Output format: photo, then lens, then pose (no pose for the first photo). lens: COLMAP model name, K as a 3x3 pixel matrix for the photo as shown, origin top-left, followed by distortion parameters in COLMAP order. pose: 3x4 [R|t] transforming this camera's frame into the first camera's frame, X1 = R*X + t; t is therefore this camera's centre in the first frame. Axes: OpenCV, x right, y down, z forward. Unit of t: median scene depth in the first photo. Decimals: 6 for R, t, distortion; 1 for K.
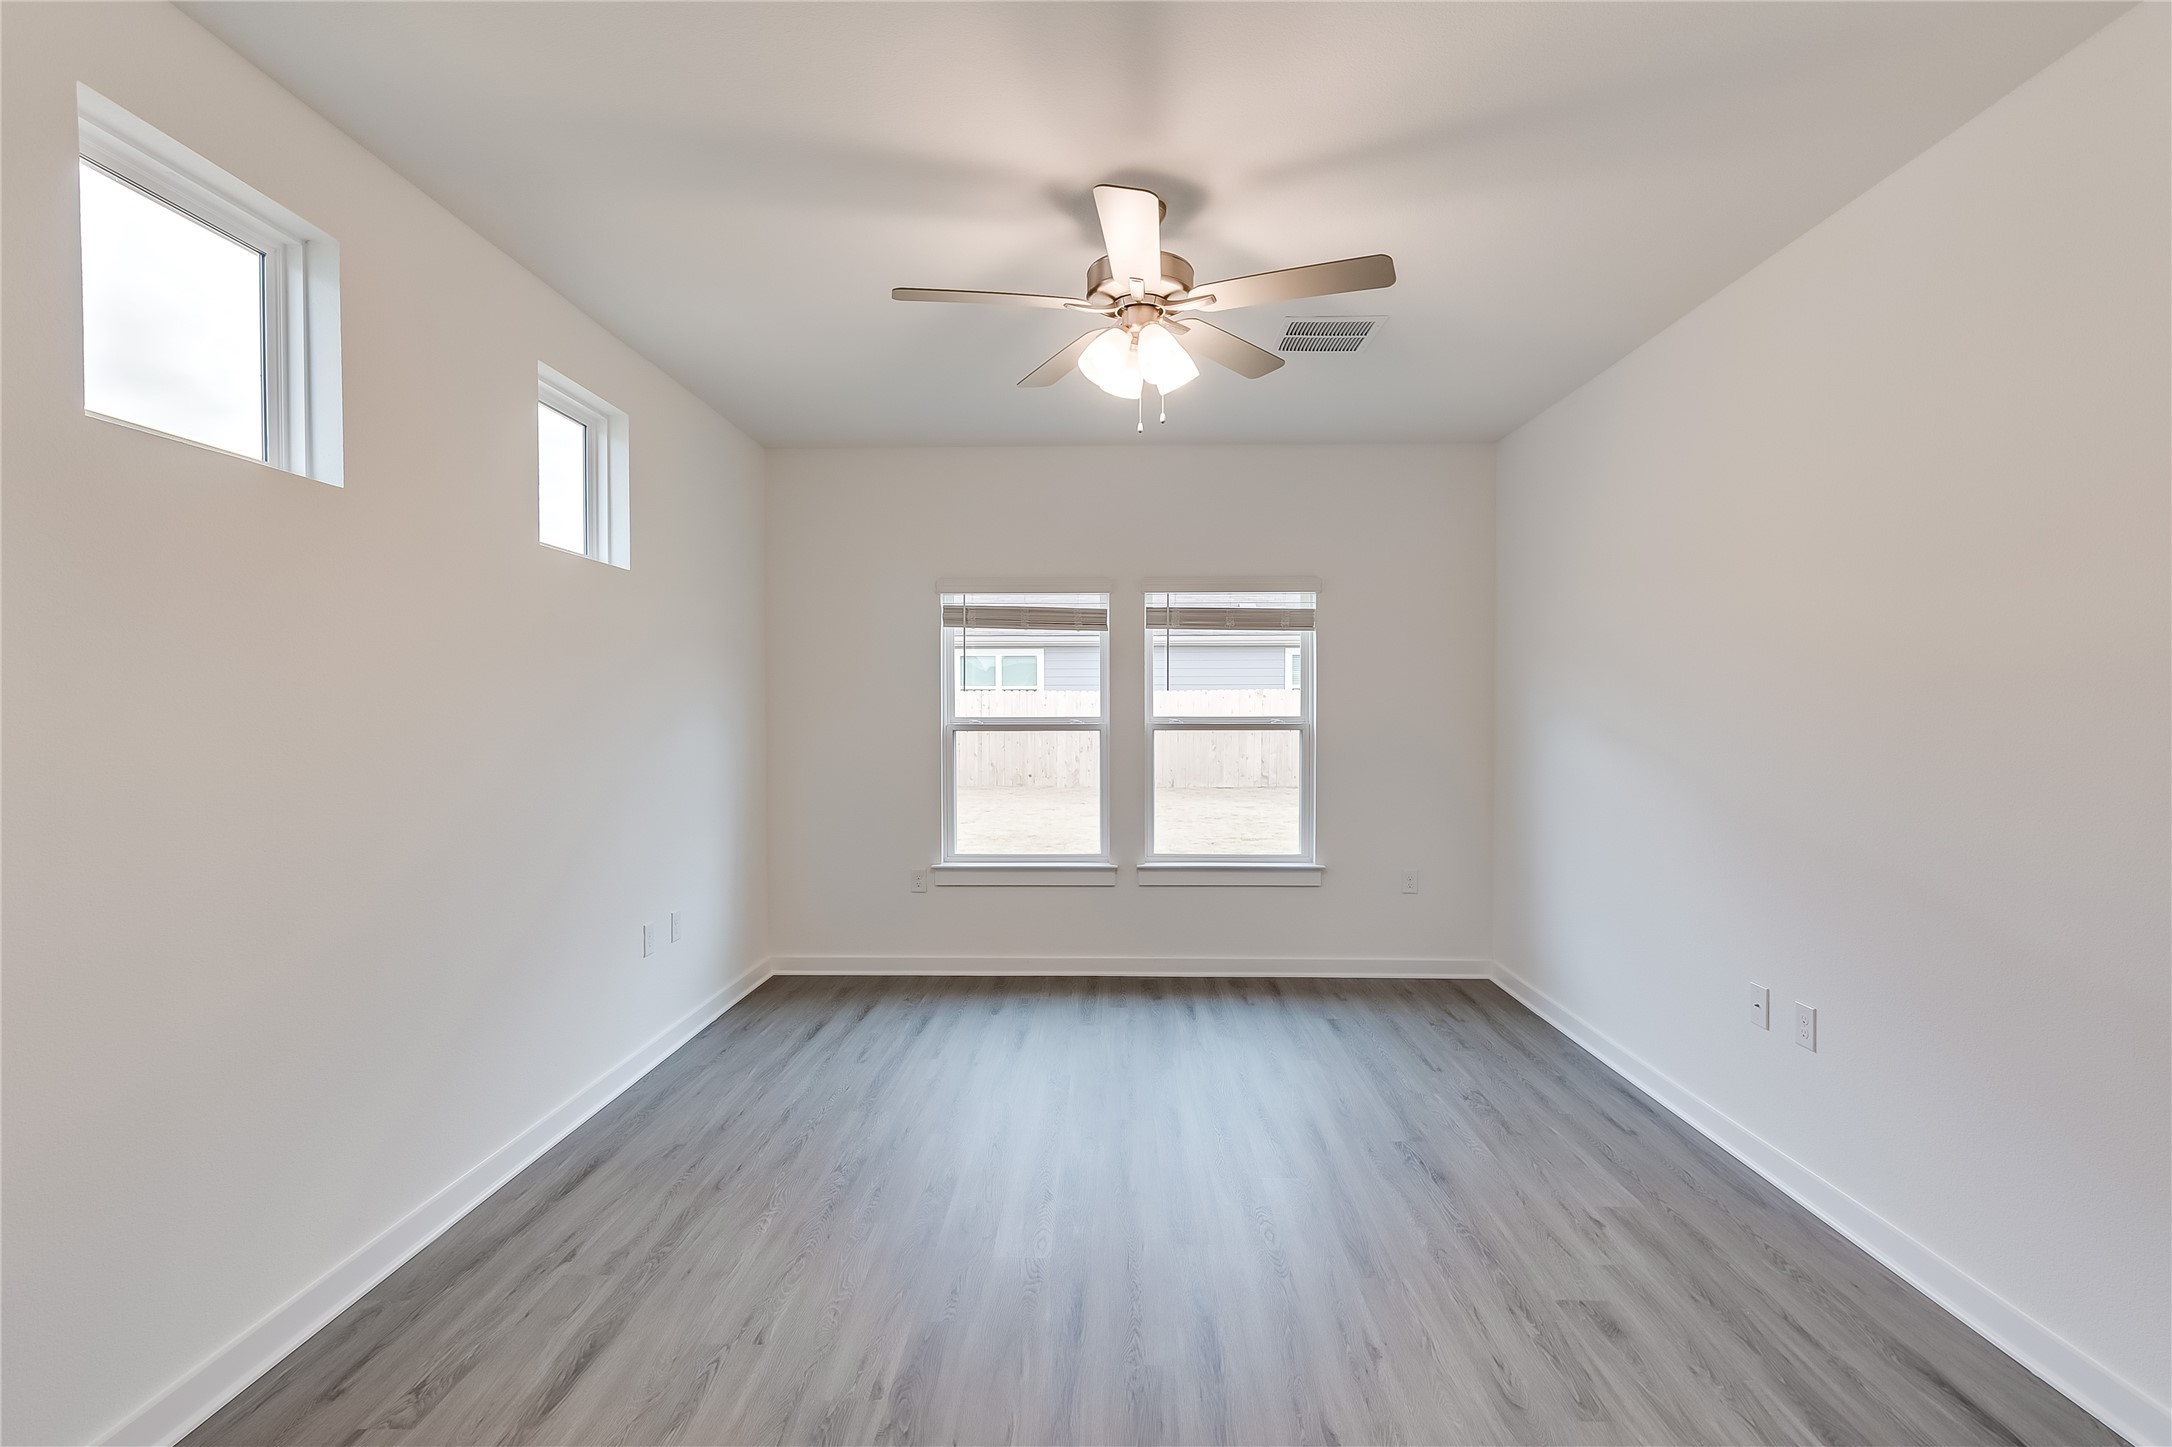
lens RADIAL K [[982.6, 0, 1095.2], [0, 982.6, 716.9], [0, 0, 1]] dist [0.005641, 0.000477]
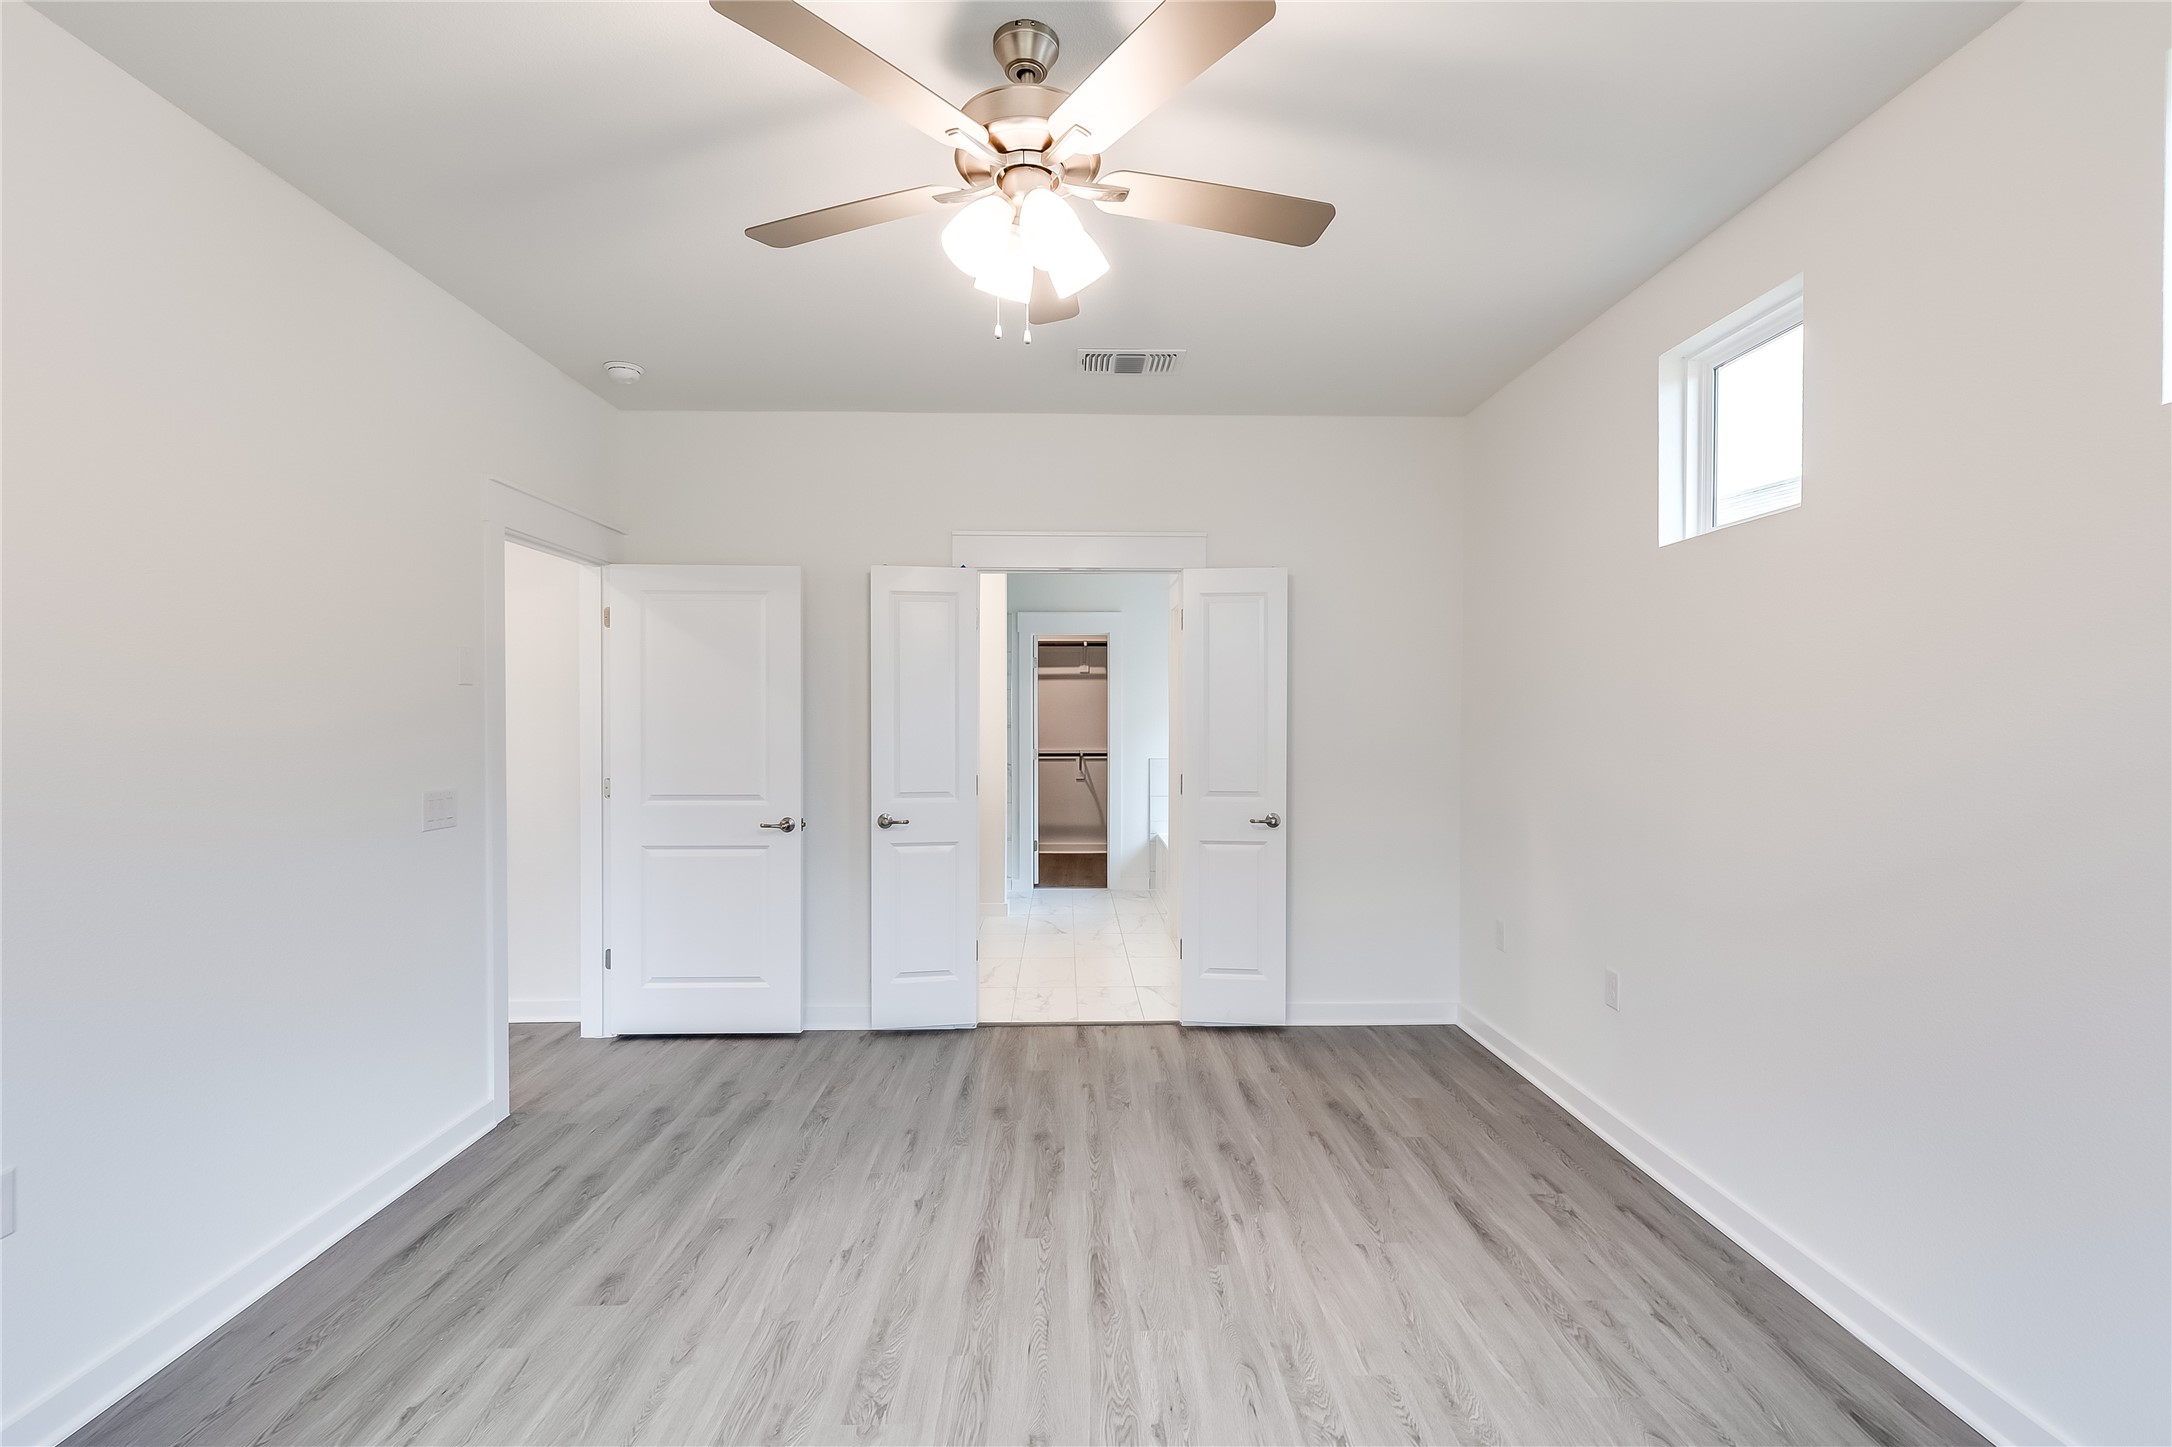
lens RADIAL K [[982.6, 0, 1086.9], [0, 982.6, 717.7], [0, 0, 1]] dist [0.005641, 0.000477]
pose [[-0.999046, 0.000795, -0.043666, 0.035630], [0.000263, 0.999926, 0.012192, -0.018636], [0.043673, 0.012169, -0.998972, 1.856020]]
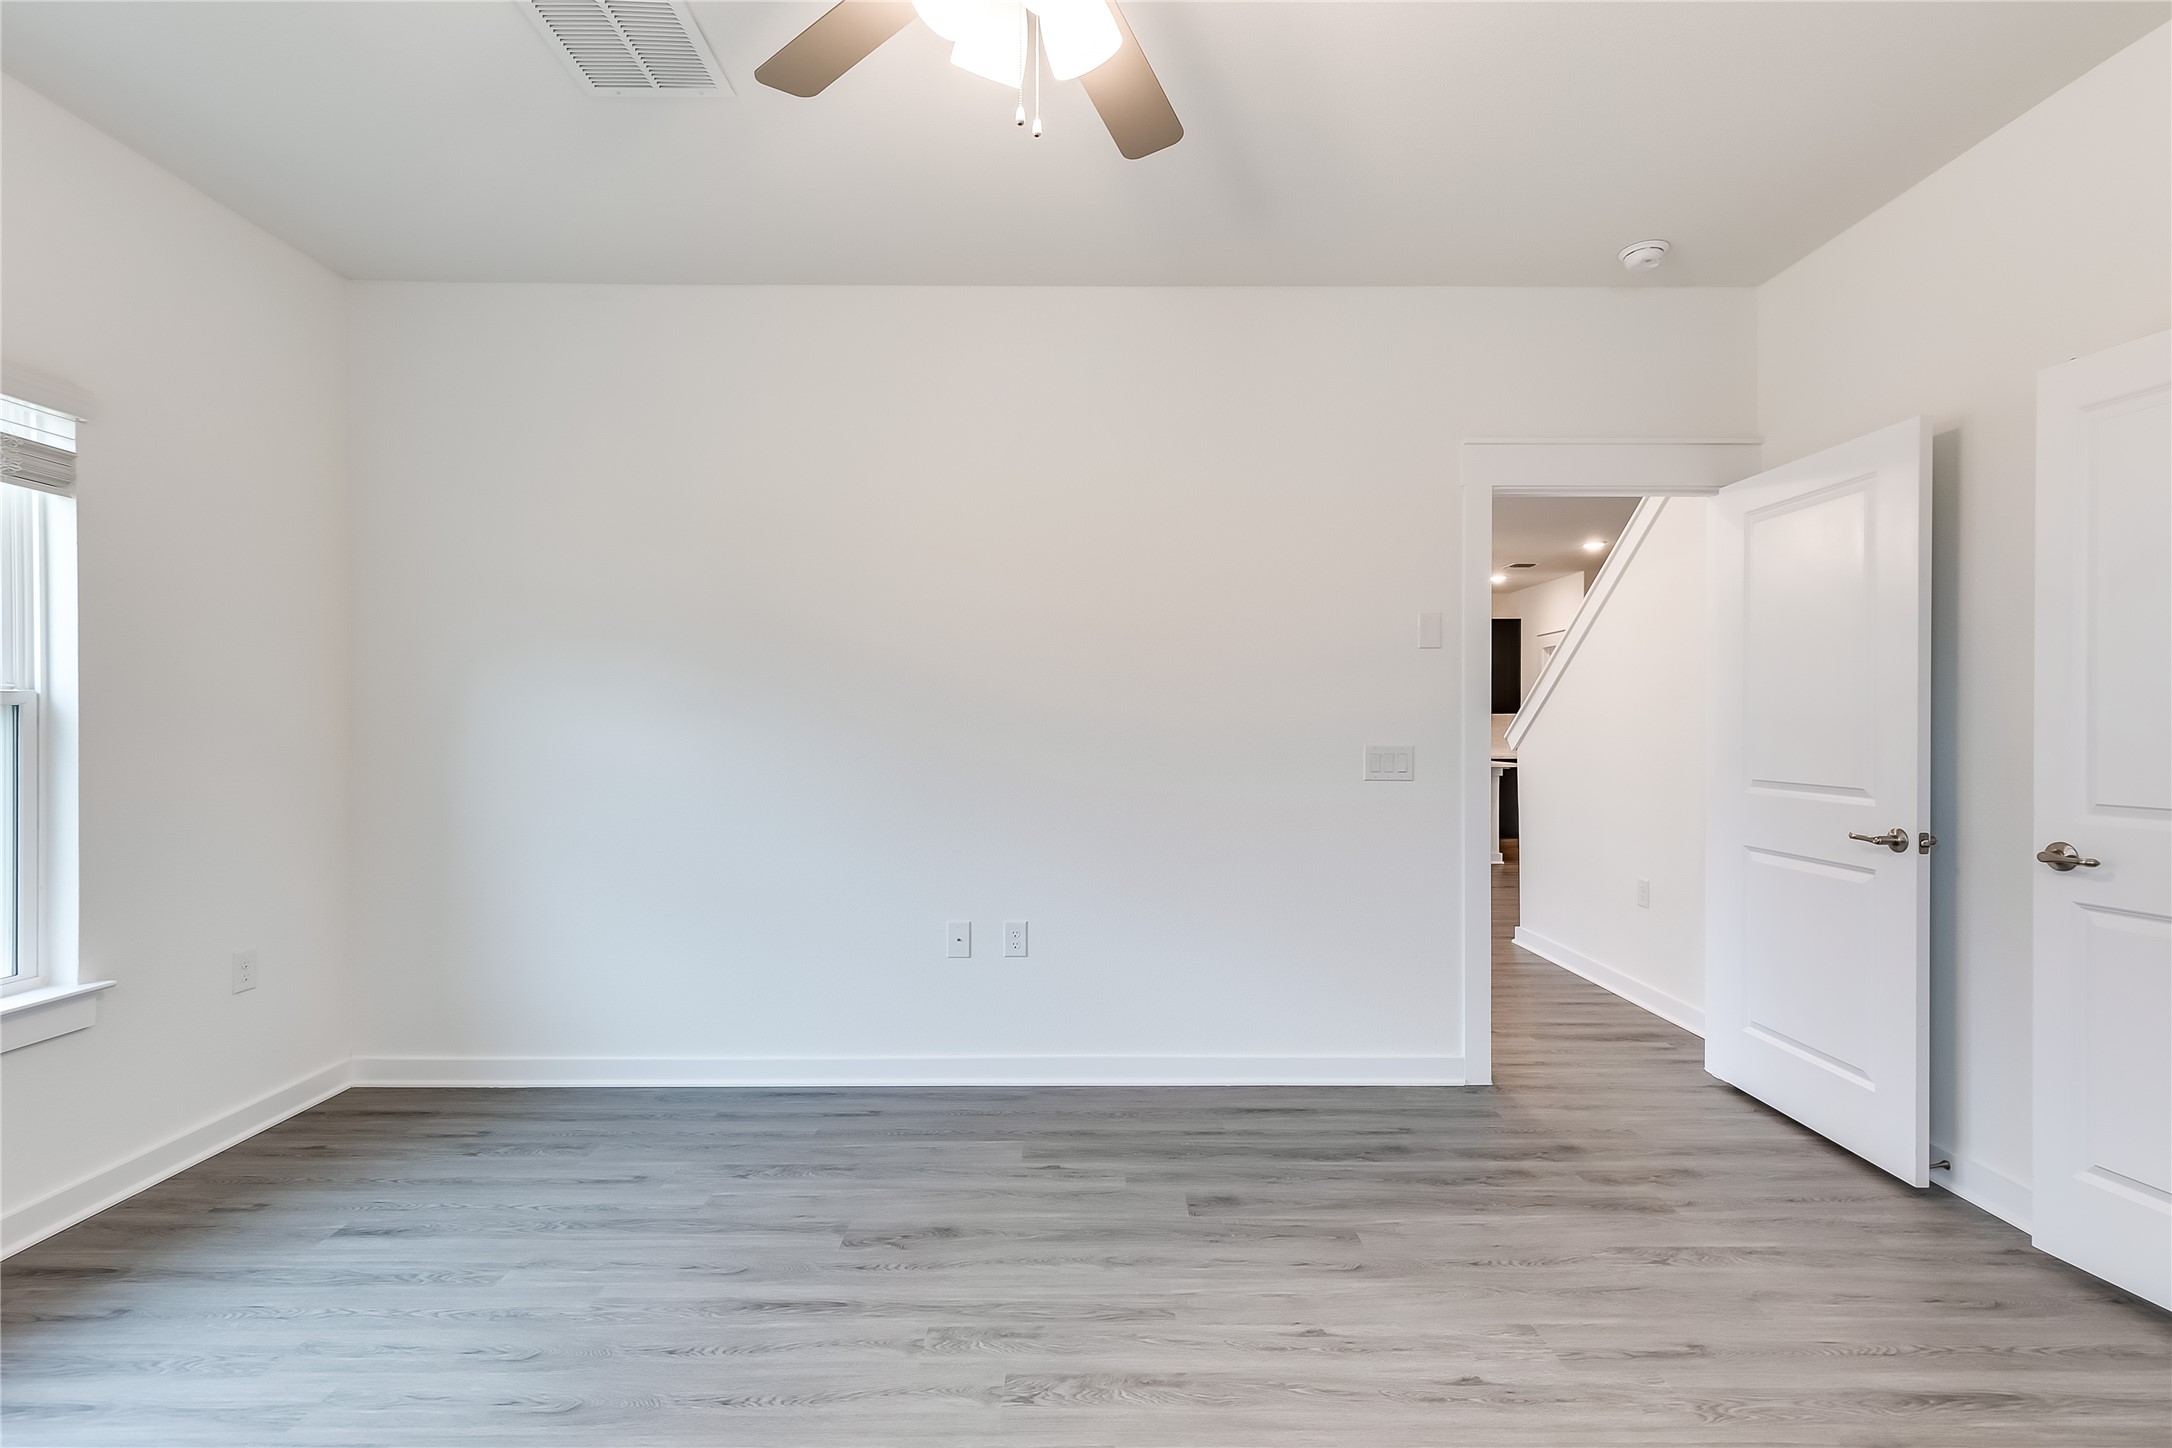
lens RADIAL K [[982.6, 0, 1087.6], [0, 982.6, 723.2], [0, 0, 1]] dist [0.005641, 0.000477]
pose [[-0.026118, 0.001406, 0.999658, -0.546157], [0.008141, 0.999966, -0.001194, 0.054846], [-0.999626, 0.008107, -0.026129, 1.042078]]
